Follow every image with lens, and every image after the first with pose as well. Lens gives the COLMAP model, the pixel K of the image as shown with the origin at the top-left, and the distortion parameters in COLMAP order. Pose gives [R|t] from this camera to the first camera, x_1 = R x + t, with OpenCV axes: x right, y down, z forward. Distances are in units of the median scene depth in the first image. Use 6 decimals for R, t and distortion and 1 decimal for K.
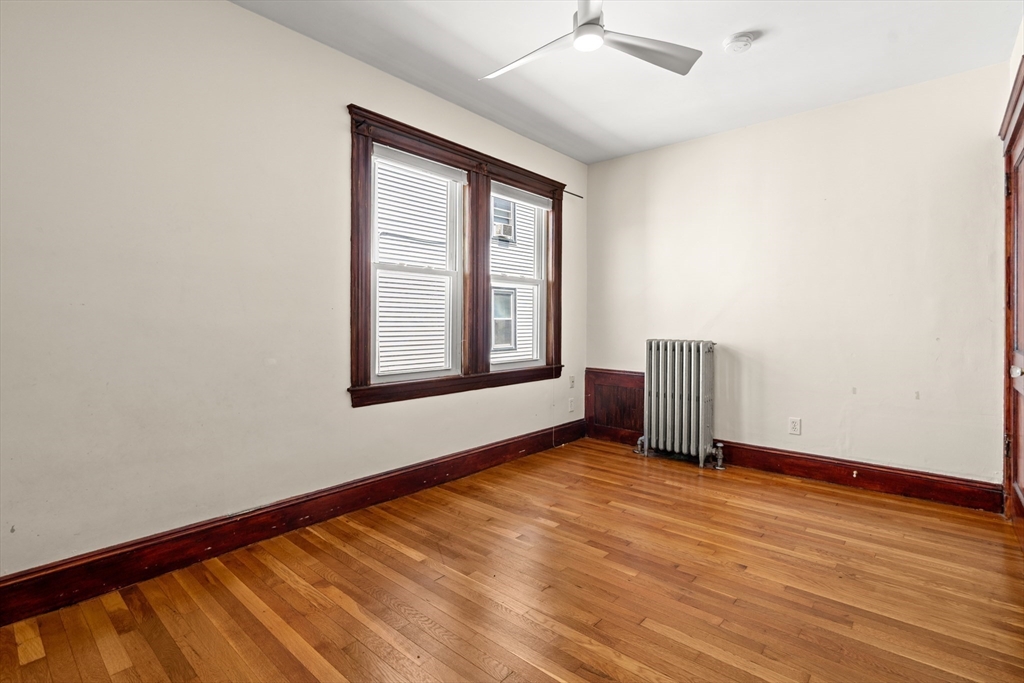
lens RADIAL K [[484.2, 0, 514.3], [0, 484.2, 322.2], [0, 0, 1]] dist [-0.003733, -0.000233]
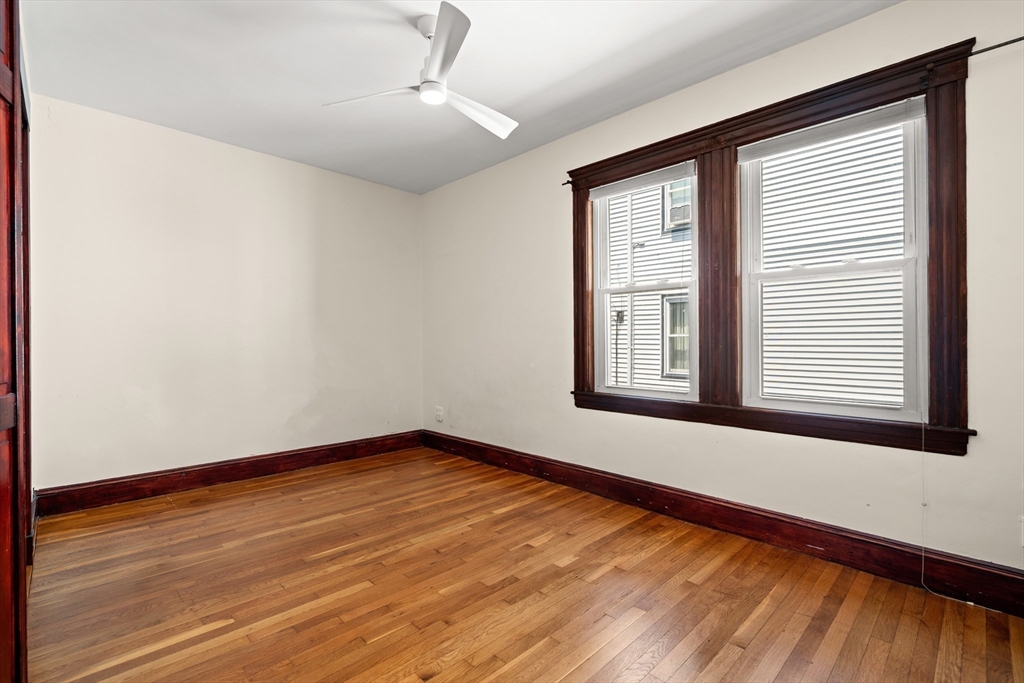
lens RADIAL K [[474.6, 0, 510.4], [0, 474.6, 336.7], [0, 0, 1]] dist [-0.003552, -0.000025]
pose [[-0.092078, -0.008111, -0.995719, 0.943827], [0.001945, 0.999963, -0.008325, 0.002370], [0.995750, -0.002703, -0.092058, 0.960896]]
